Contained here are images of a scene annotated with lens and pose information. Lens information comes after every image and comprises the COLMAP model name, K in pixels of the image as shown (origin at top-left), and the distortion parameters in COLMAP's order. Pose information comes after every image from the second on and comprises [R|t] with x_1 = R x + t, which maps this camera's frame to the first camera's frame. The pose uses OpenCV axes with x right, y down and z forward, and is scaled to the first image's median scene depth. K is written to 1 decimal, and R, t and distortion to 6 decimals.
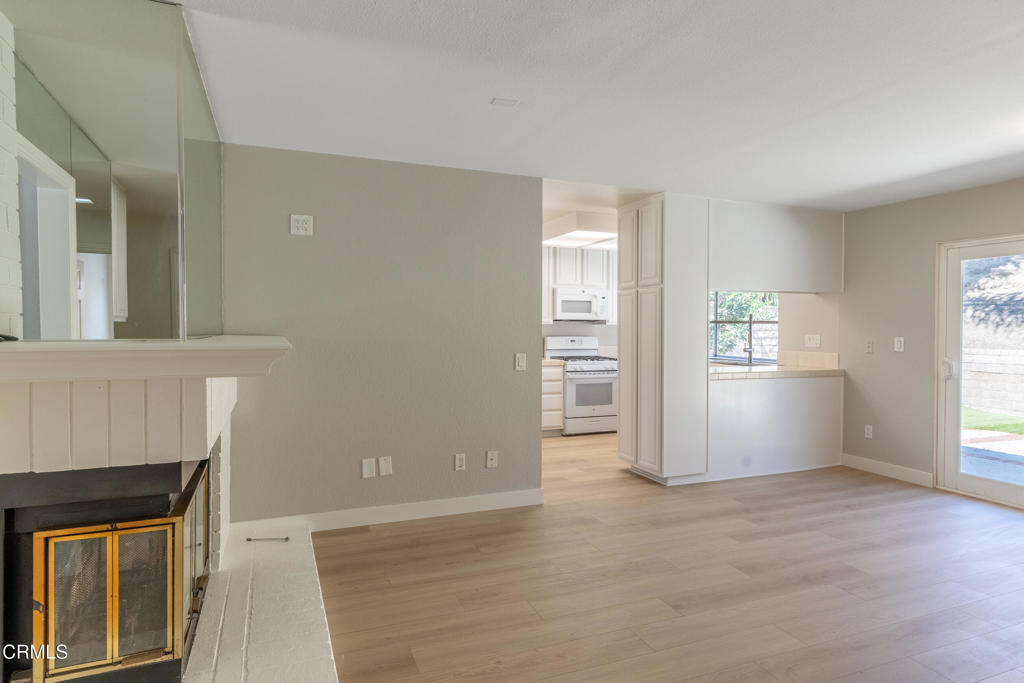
lens RADIAL K [[570.5, 0, 487.9], [0, 570.5, 336.1], [0, 0, 1]] dist [-0.005343, -0.002381]
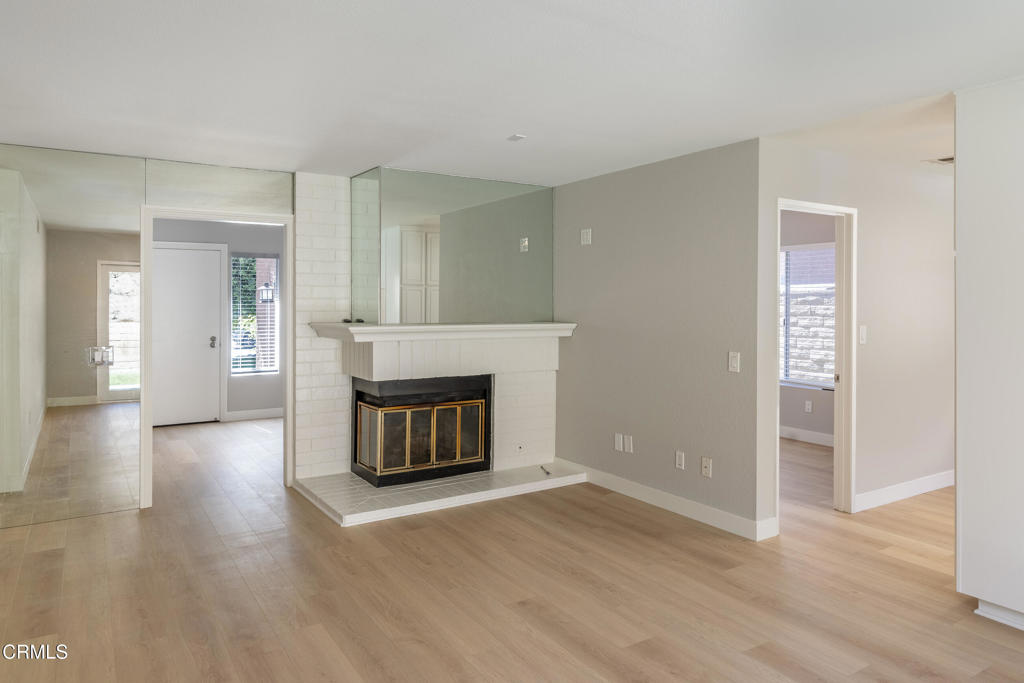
lens RADIAL K [[689.7, 0, 535.4], [0, 689.7, 303.3], [0, 0, 1]] dist [0.003147, -0.005291]
pose [[0.214470, -0.001578, -0.976729, 1.051092], [-0.016256, 0.999854, -0.005185, -0.034203], [0.976595, 0.016990, 0.214413, 0.515176]]
